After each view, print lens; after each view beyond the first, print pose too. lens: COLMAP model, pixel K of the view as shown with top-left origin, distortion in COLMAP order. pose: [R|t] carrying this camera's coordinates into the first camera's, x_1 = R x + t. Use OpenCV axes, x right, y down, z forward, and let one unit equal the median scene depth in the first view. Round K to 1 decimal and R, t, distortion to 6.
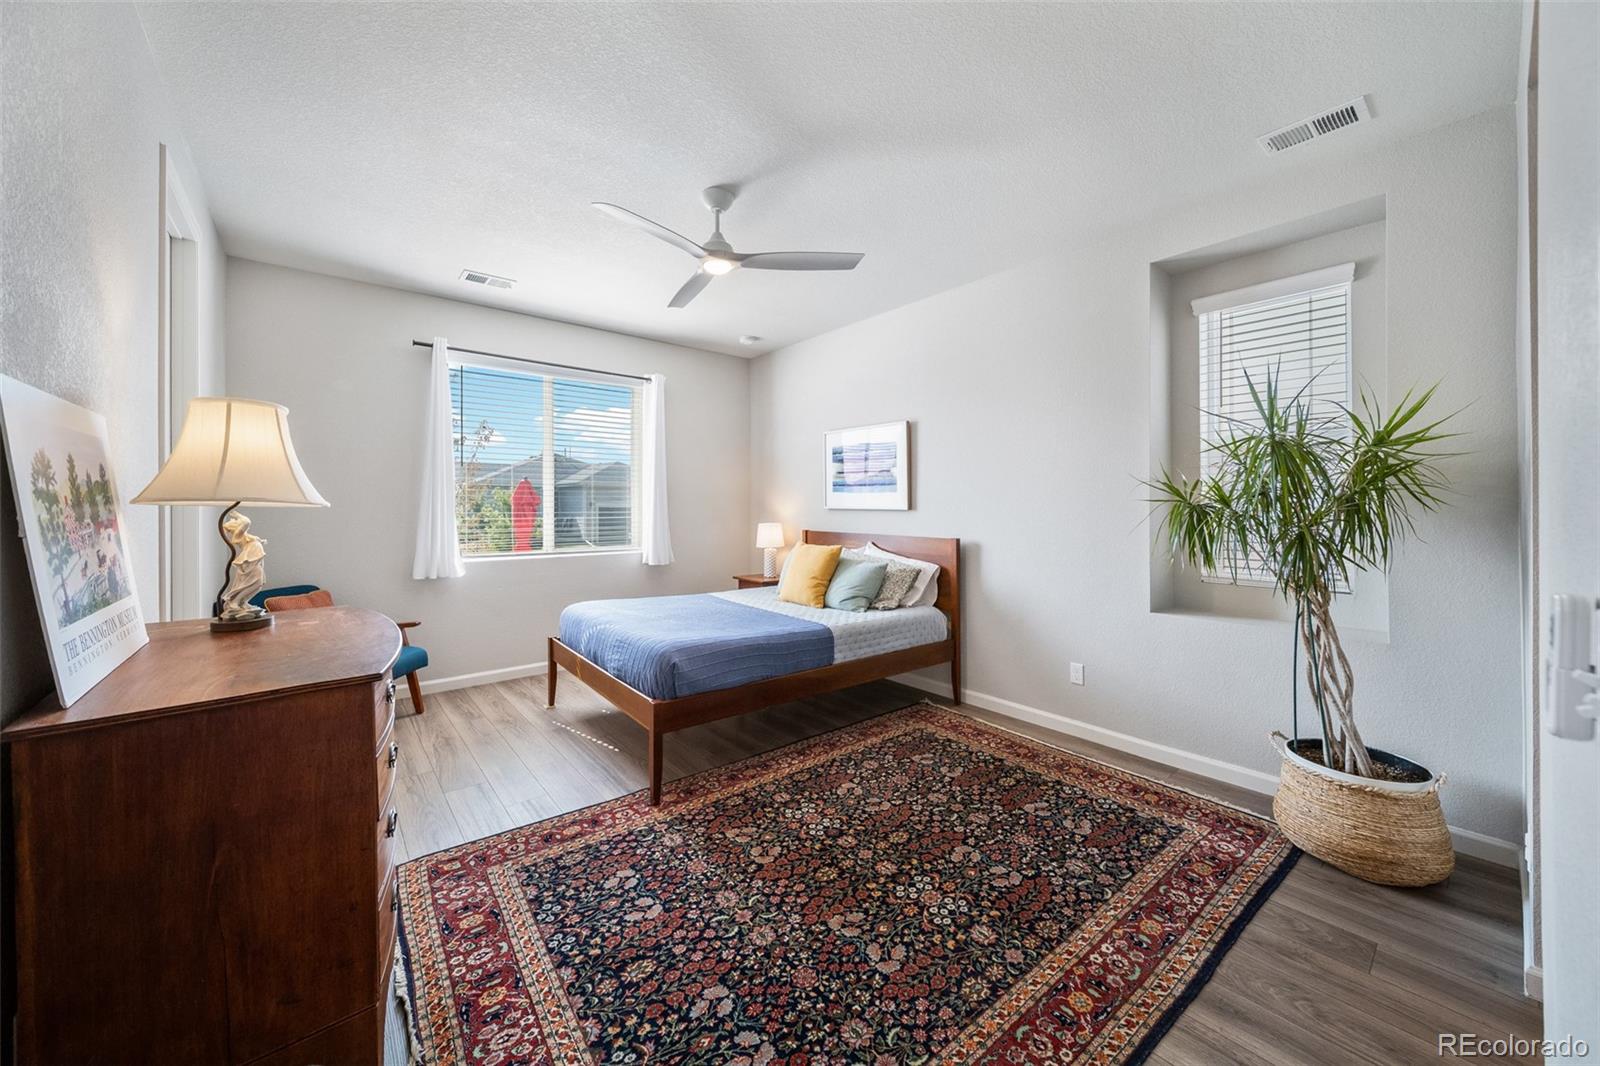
lens RADIAL K [[590.0, 0, 801.9], [0, 590.0, 500.2], [0, 0, 1]] dist [0.000813, 0.000002]
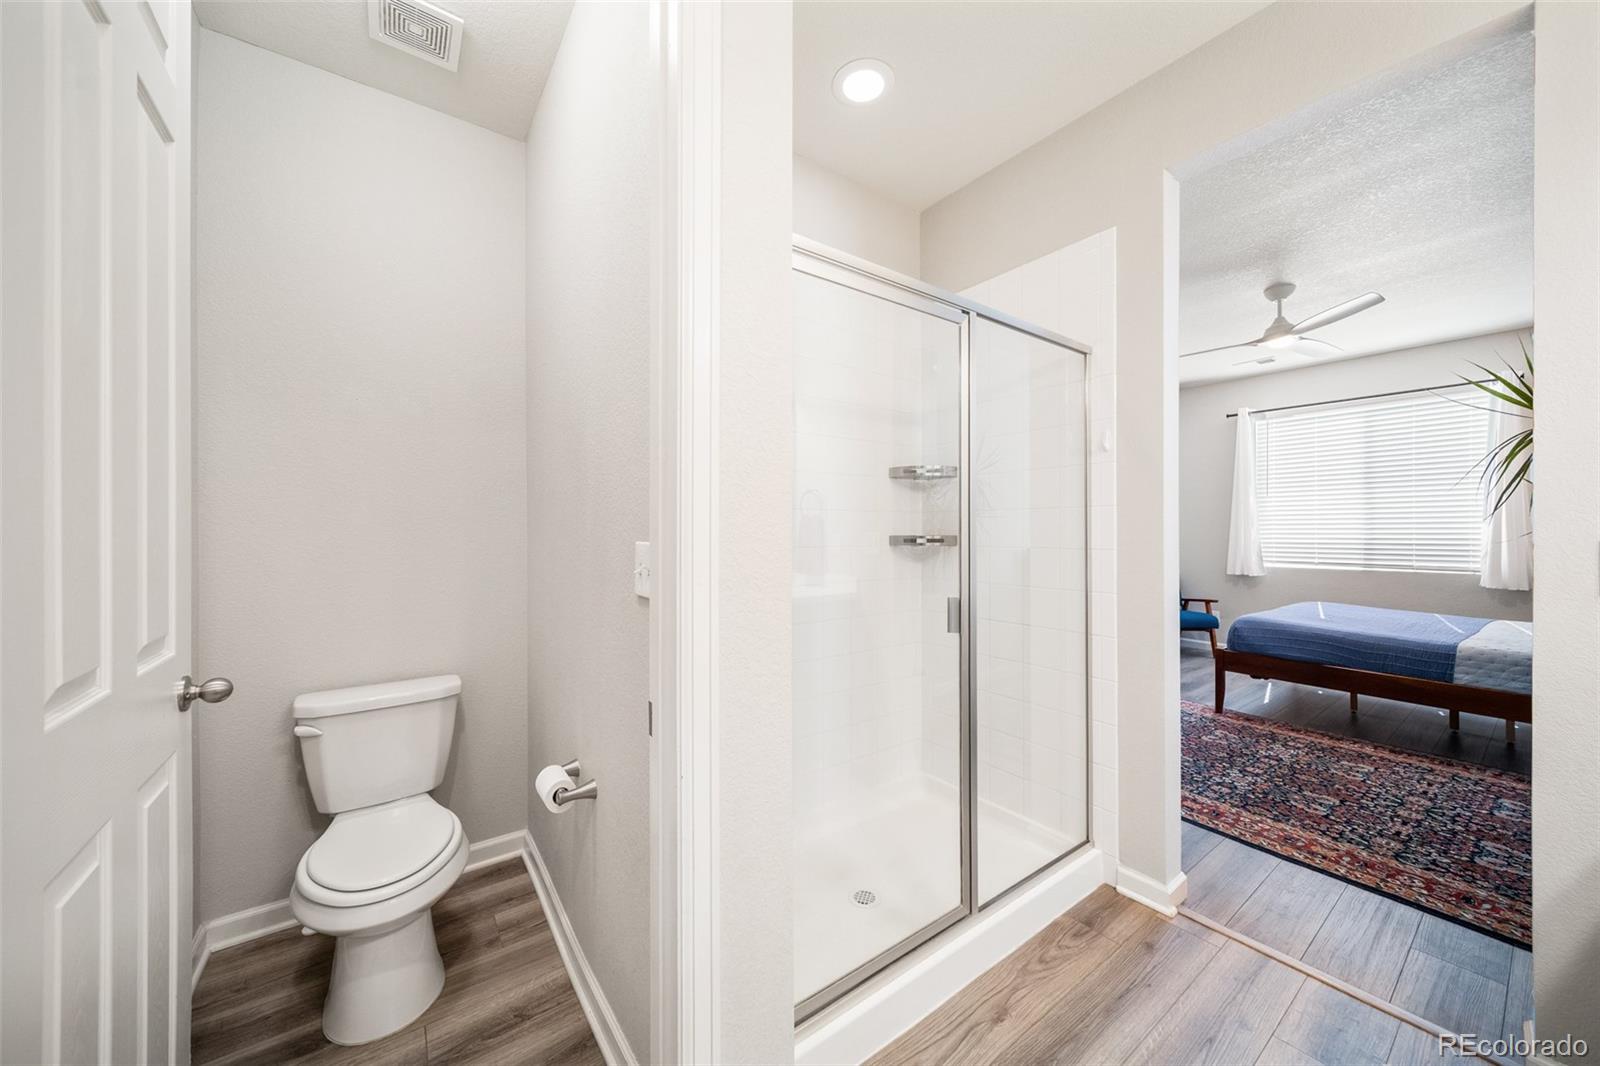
lens RADIAL K [[562.3, 0, 802.0], [0, 562.3, 528.7], [0, 0, 1]] dist [0.001870, -0.000344]
pose [[-0.035346, 0.000350, -0.999375, 1.284178], [0.004283, 0.999991, 0.000198, 0.024108], [0.999366, -0.004273, -0.035347, -0.042486]]
